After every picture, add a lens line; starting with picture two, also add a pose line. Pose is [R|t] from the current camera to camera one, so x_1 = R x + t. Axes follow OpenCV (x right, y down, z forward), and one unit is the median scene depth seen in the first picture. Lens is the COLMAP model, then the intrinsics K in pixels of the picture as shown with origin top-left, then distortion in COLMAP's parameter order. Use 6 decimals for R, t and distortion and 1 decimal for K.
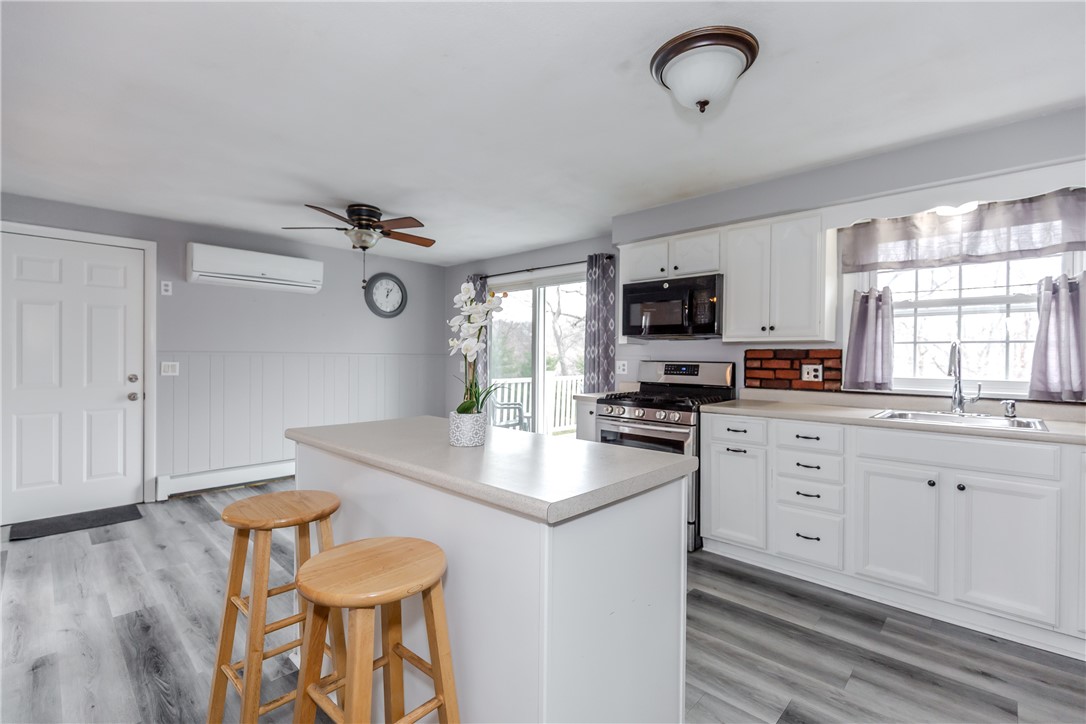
lens RADIAL K [[486.6, 0, 544.0], [0, 486.6, 357.1], [0, 0, 1]] dist [0.002216, -0.000554]
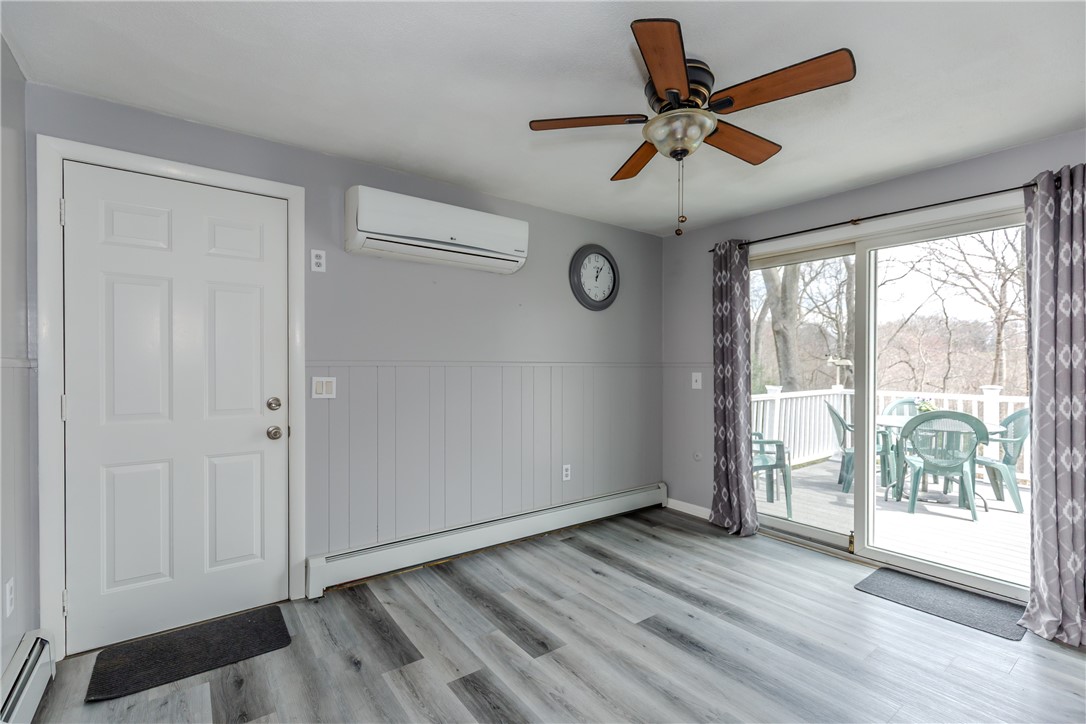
lens RADIAL K [[486.6, 0, 542.0], [0, 486.6, 366.6], [0, 0, 1]] dist [0.002216, -0.000554]
pose [[0.985758, -0.005001, -0.168098, -0.384805], [0.005215, 0.999986, 0.000836, -0.002893], [0.168091, -0.001701, 0.985770, 0.426611]]
